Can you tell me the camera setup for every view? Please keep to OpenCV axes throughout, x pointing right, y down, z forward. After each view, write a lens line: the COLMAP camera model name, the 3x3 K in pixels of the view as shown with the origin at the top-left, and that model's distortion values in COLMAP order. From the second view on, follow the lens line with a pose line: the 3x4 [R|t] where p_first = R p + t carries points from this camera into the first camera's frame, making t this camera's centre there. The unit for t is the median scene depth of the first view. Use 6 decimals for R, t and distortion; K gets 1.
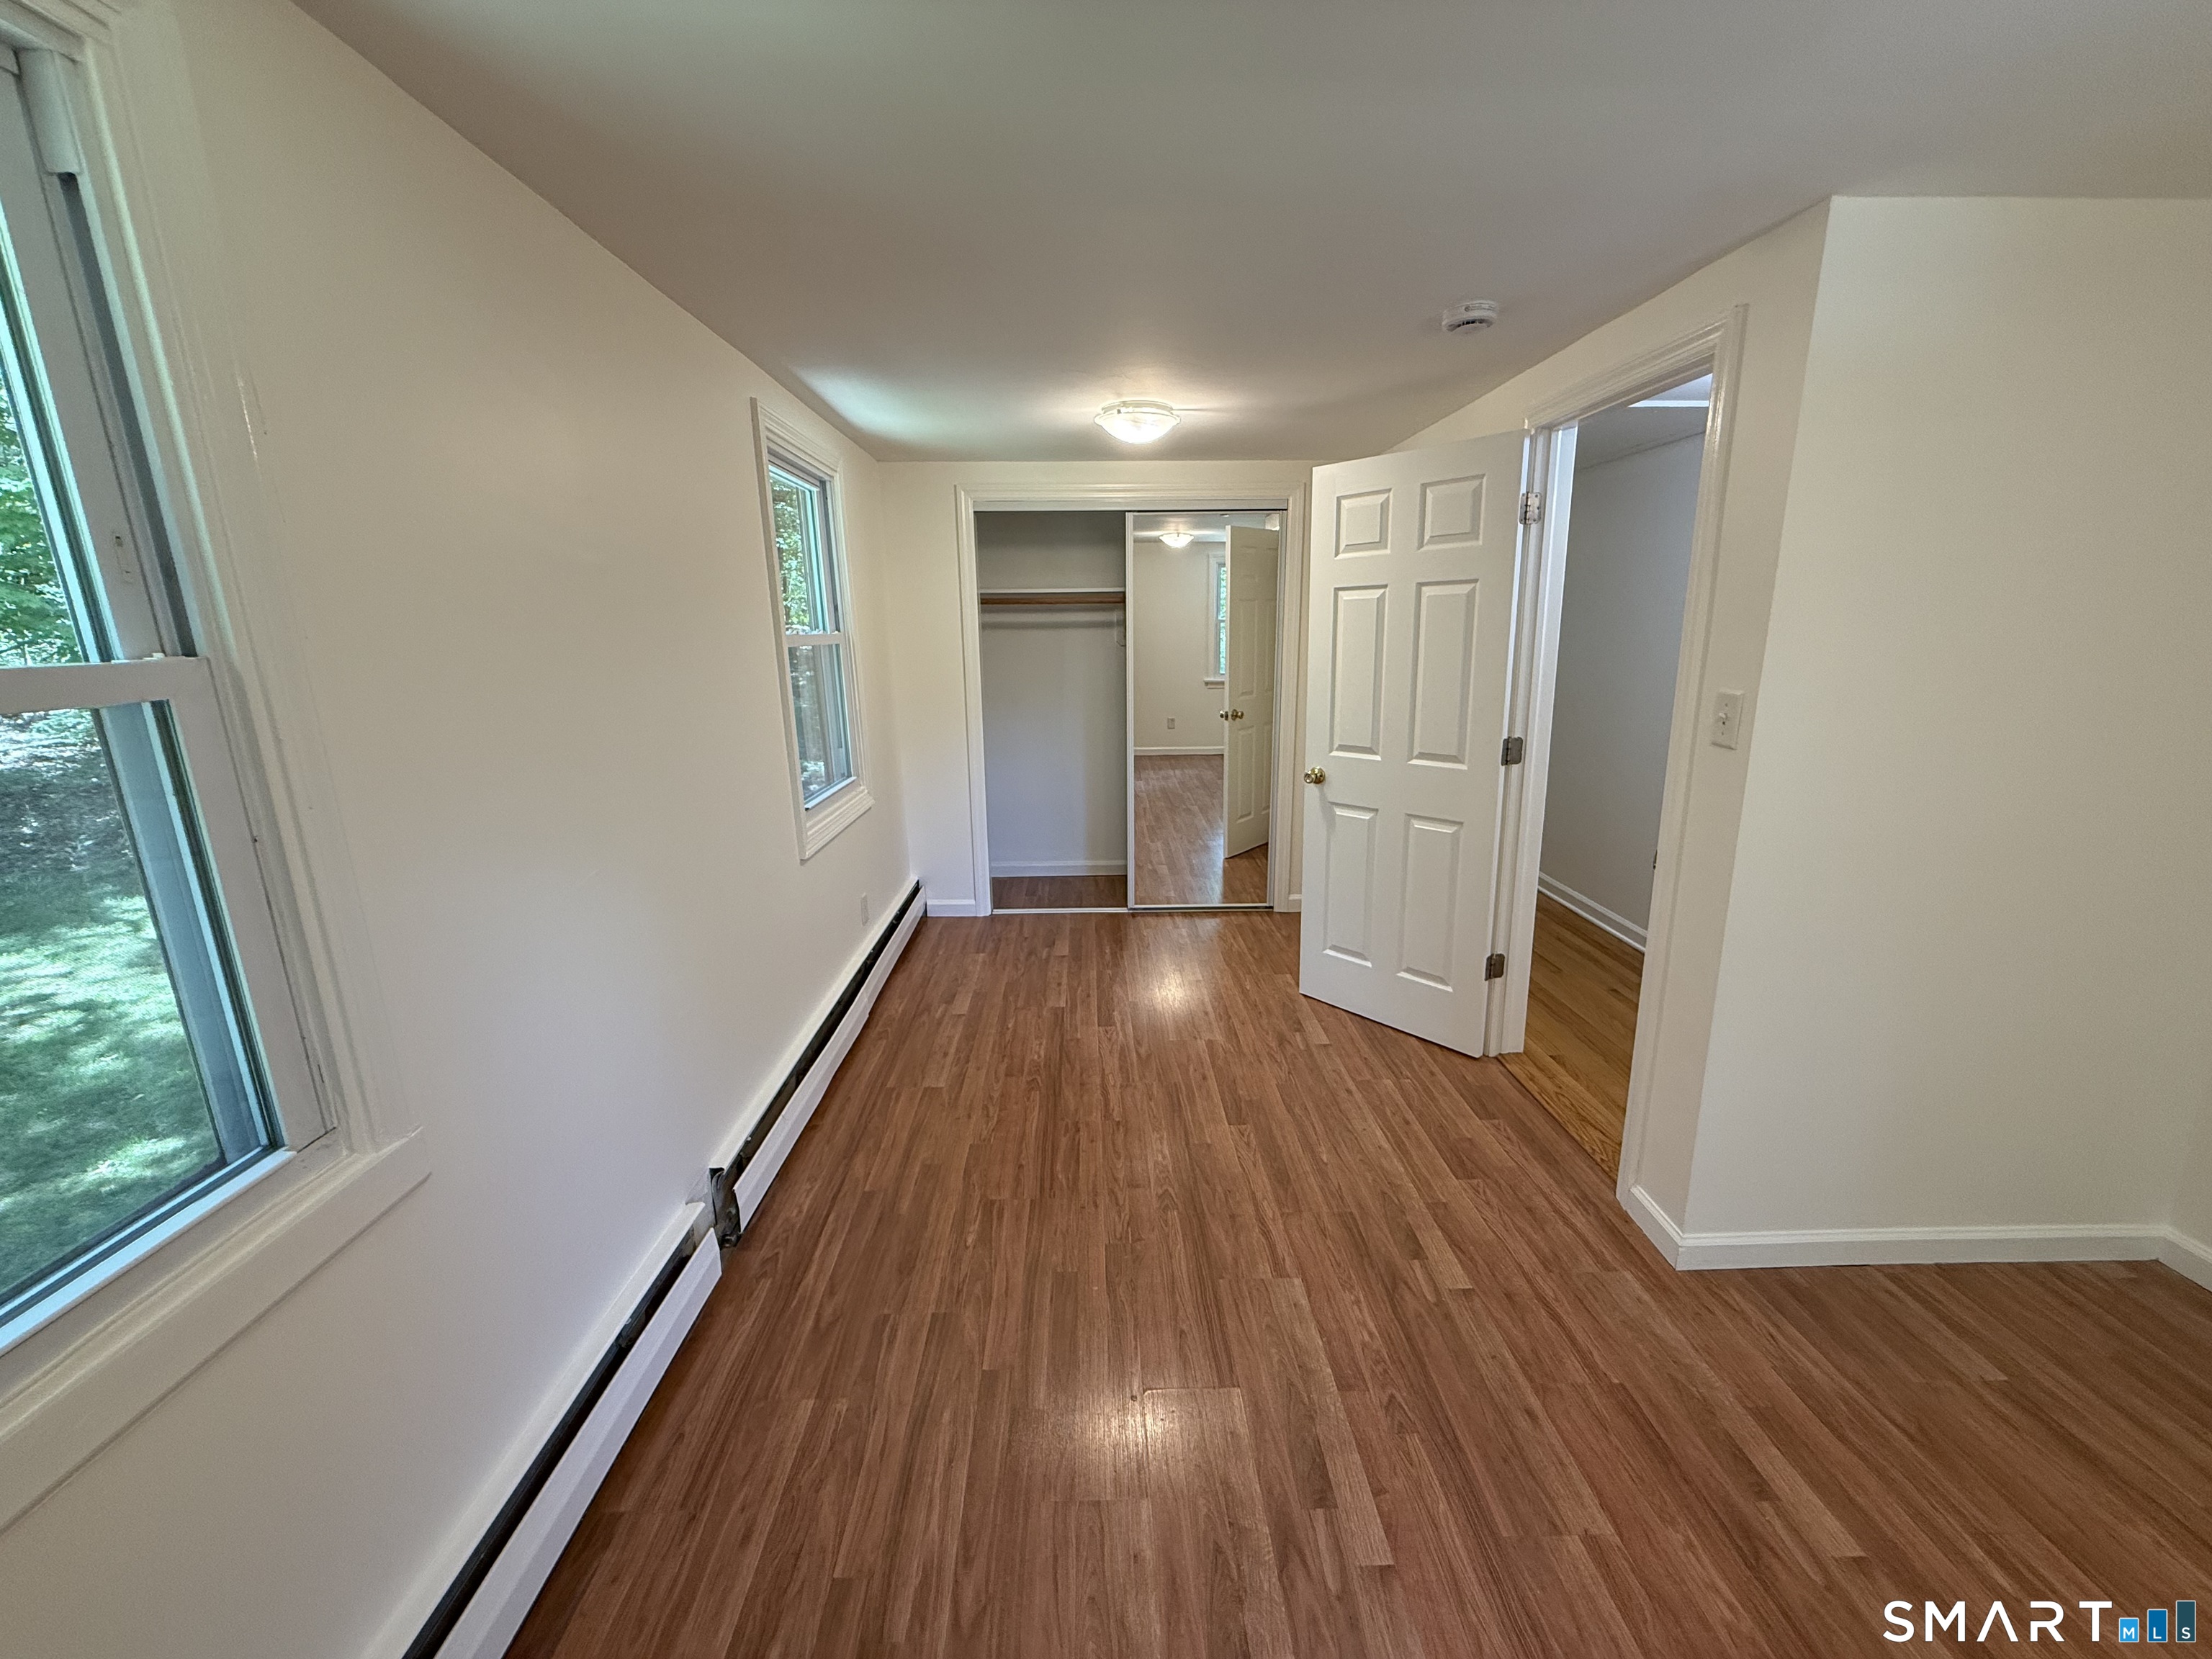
lens RADIAL K [[885.6, 0, 1101.2], [0, 885.6, 821.4], [0, 0, 1]] dist [-0.003204, 0.001237]
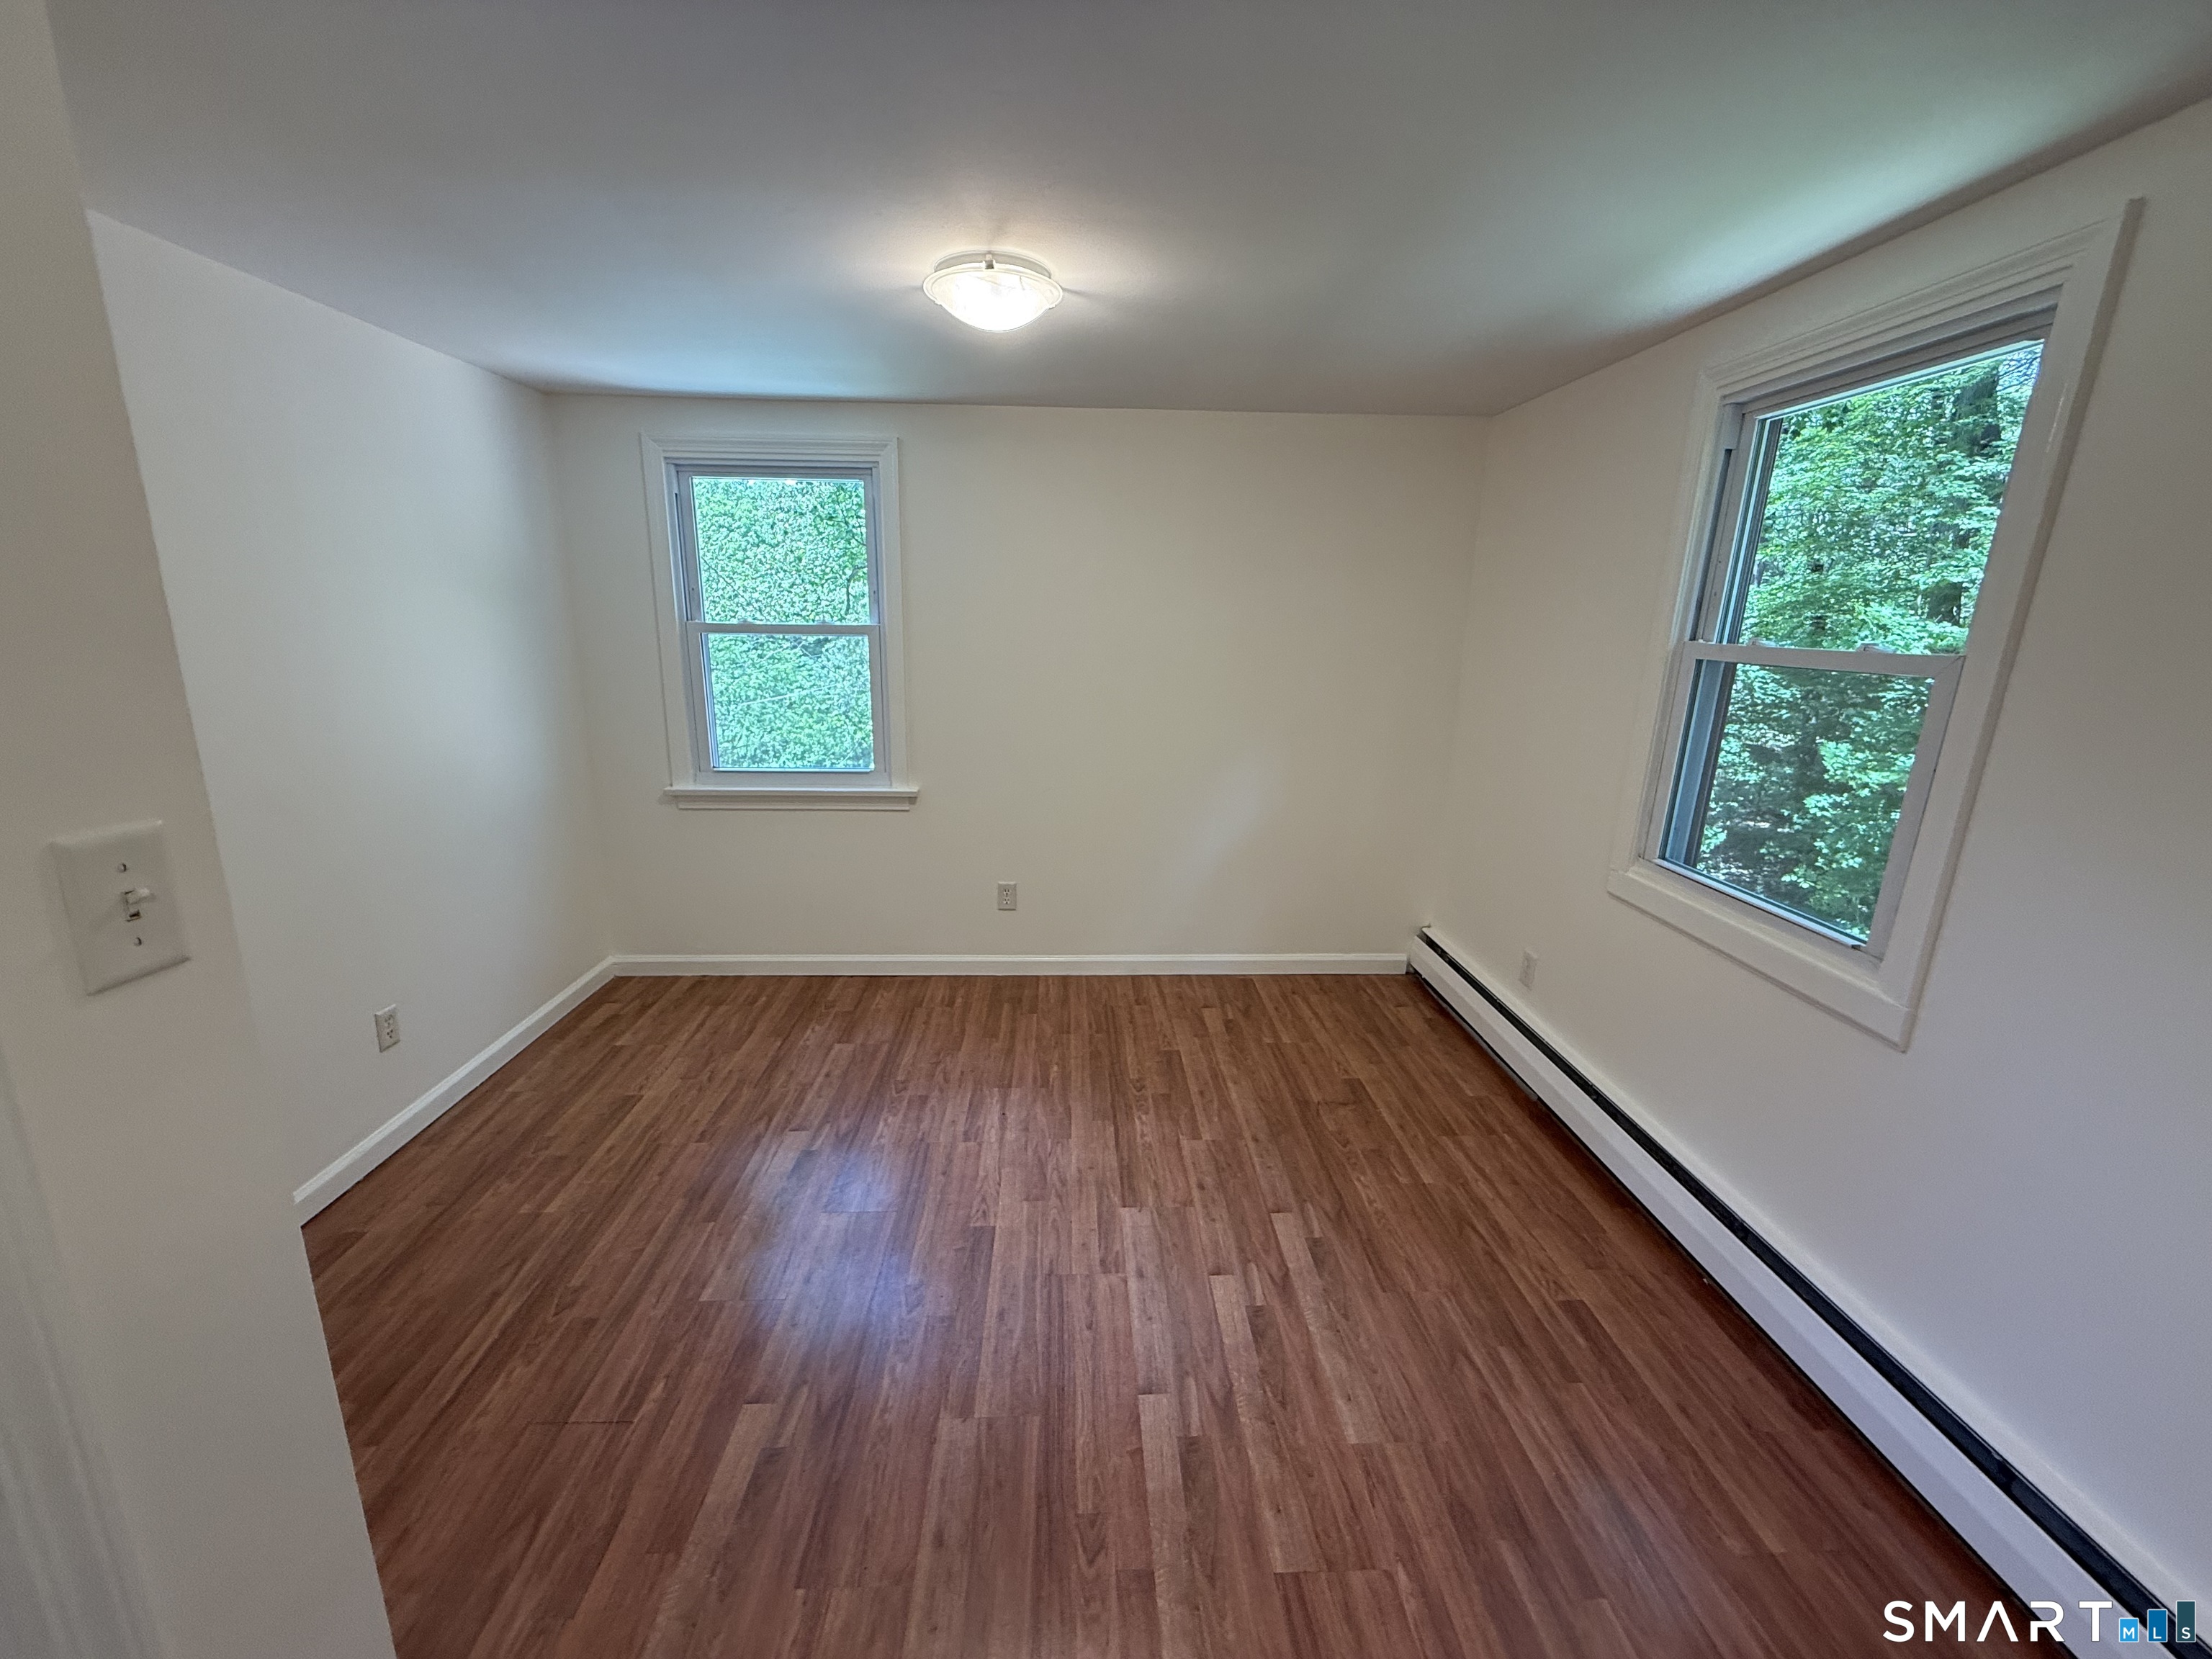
lens RADIAL K [[885.6, 0, 1108.9], [0, 885.6, 835.1], [0, 0, 1]] dist [-0.003204, 0.001237]
pose [[-0.999548, 0.002677, -0.029941, 0.358759], [-0.011386, 0.888101, 0.459507, -0.361377], [0.027821, 0.459640, -0.887669, 1.523169]]
